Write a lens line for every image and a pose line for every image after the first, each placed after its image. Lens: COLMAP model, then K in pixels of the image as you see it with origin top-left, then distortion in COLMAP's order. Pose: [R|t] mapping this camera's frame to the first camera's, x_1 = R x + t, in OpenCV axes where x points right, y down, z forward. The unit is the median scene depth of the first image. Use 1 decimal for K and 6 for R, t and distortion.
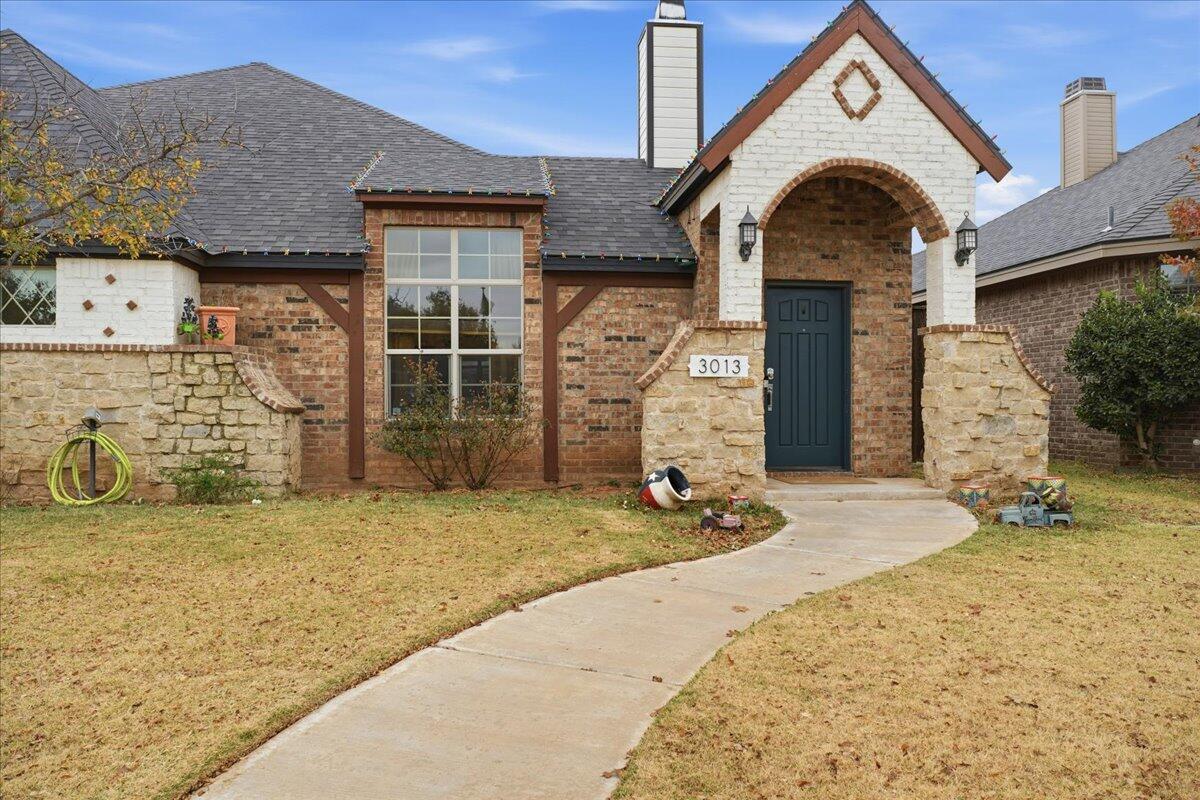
lens RADIAL K [[689.4, 0, 600.0], [0, 689.4, 400.0], [0, 0, 1]] dist [-0.004200, -0.000391]
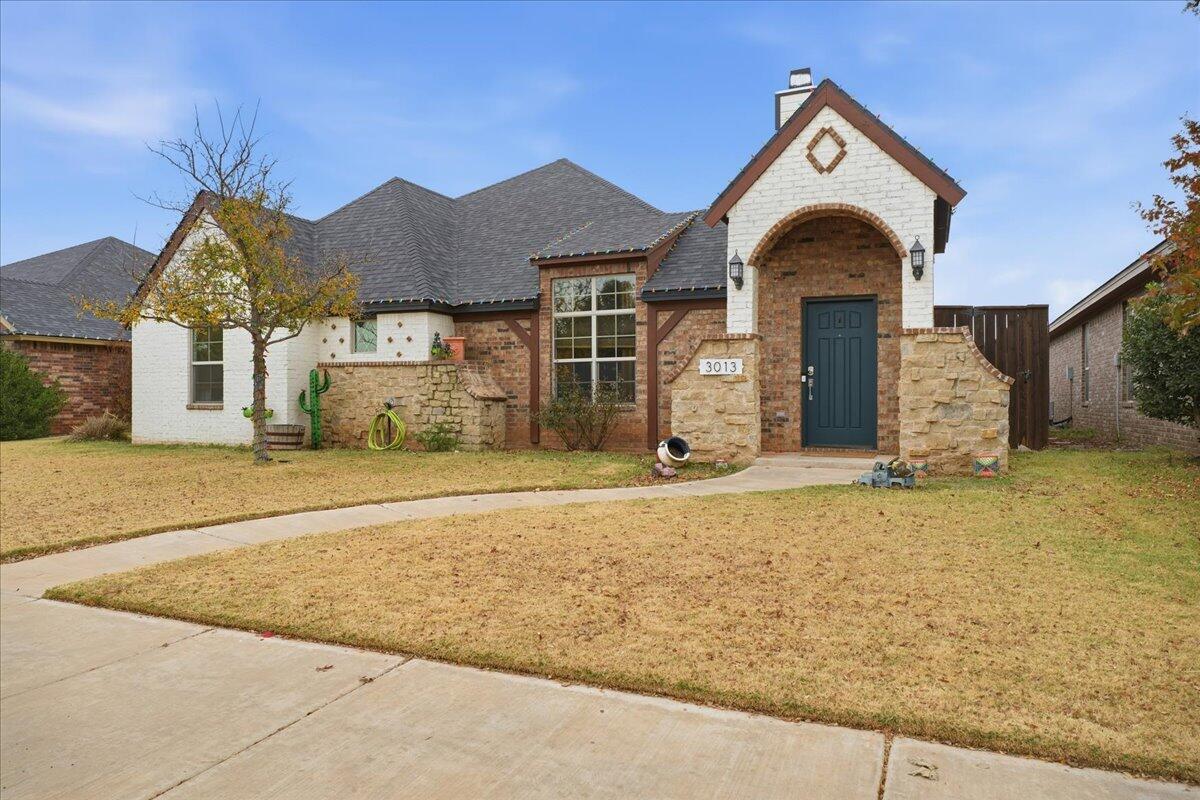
lens RADIAL K [[536.8, 0, 597.1], [0, 536.8, 394.5], [0, 0, 1]] dist [-0.002138, -0.000137]
pose [[0.920242, -0.001431, -0.391348, 0.300662], [0.001884, 0.999998, 0.000773, 0.004570], [0.391346, -0.001448, 0.920242, -0.075666]]
